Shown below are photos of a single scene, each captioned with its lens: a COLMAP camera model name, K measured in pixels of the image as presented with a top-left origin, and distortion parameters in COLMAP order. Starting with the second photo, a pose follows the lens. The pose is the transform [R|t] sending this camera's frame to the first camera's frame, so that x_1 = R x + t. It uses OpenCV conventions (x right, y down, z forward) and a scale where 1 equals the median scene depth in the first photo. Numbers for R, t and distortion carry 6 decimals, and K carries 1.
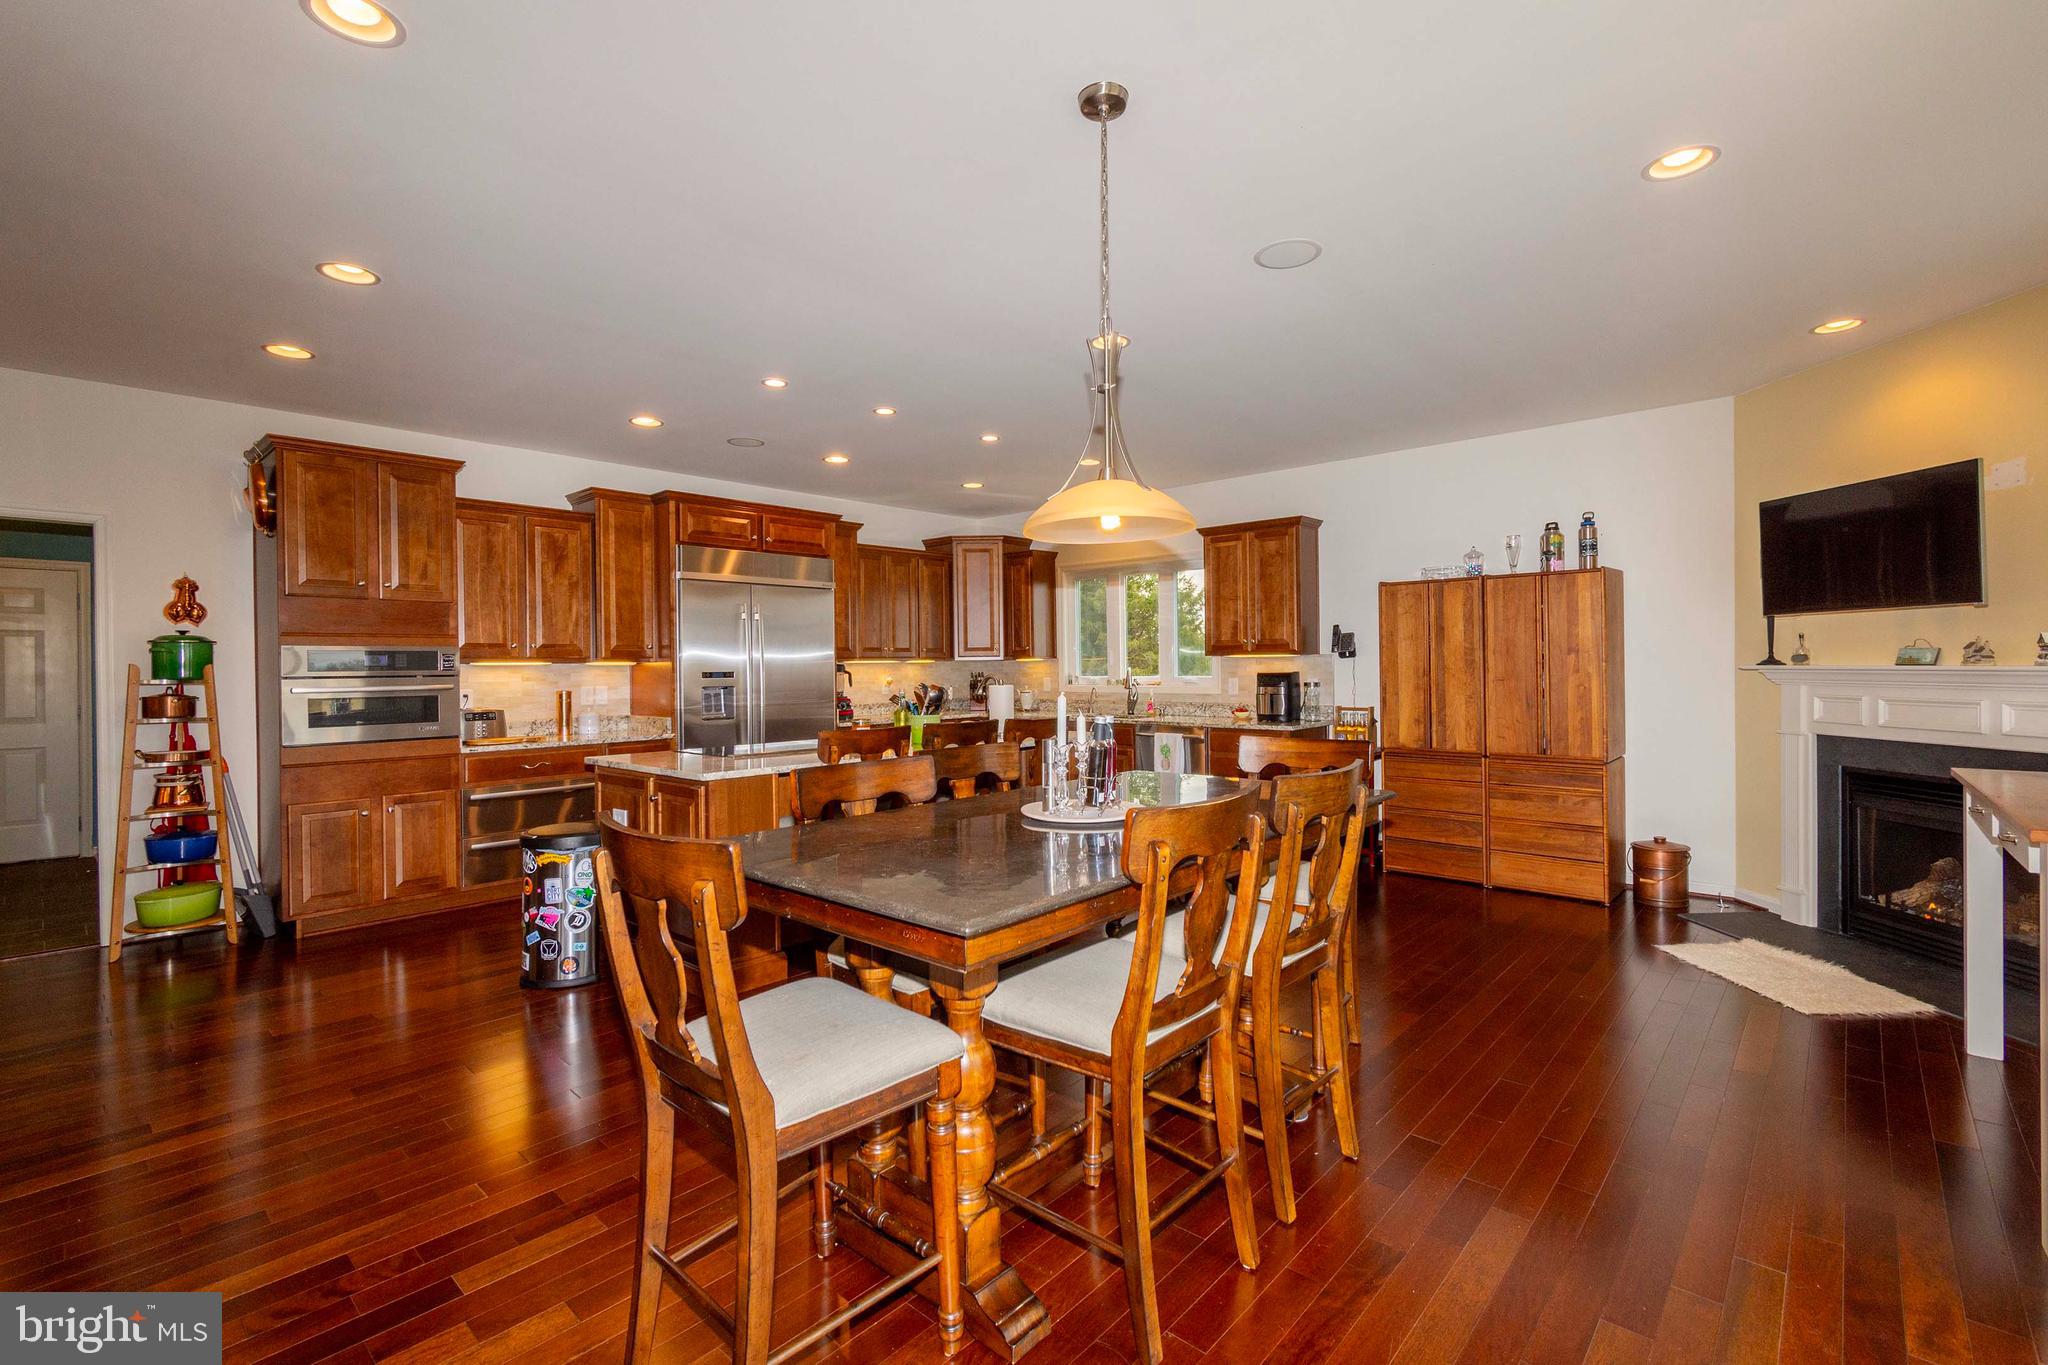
lens RADIAL K [[898.2, 0, 1026.7], [0, 898.2, 668.7], [0, 0, 1]] dist [0.003315, 0.000151]
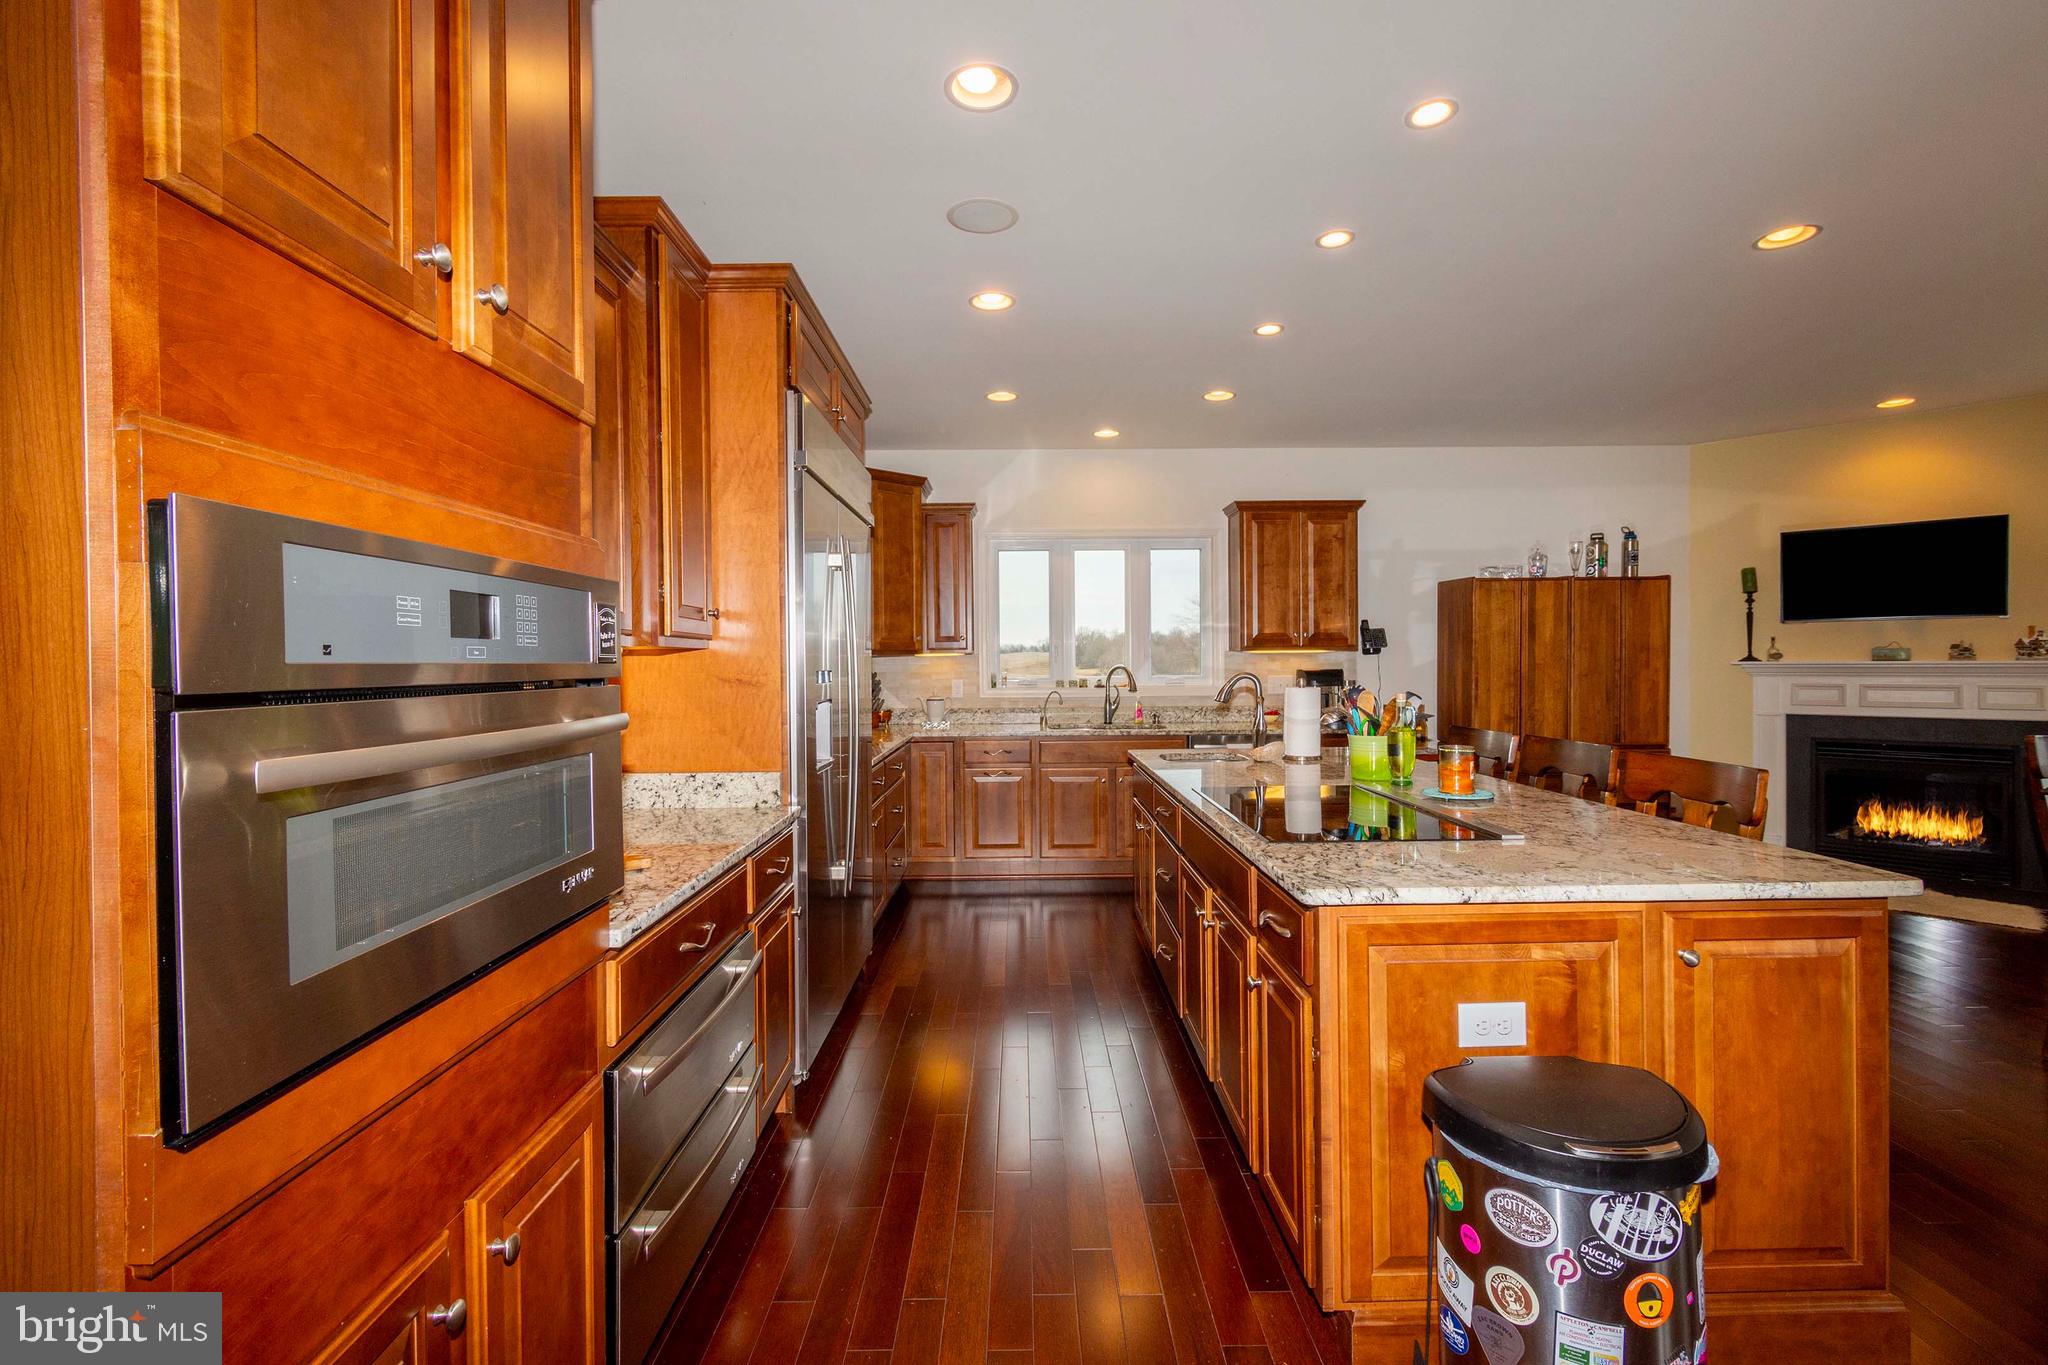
lens RADIAL K [[898.2, 0, 1026.7], [0, 898.2, 668.7], [0, 0, 1]] dist [0.003315, 0.000151]
pose [[0.735209, 0.001142, 0.677840, -0.636100], [0.003405, 0.999980, -0.005378, 0.007772], [-0.677832, 0.006262, 0.735190, 0.614096]]
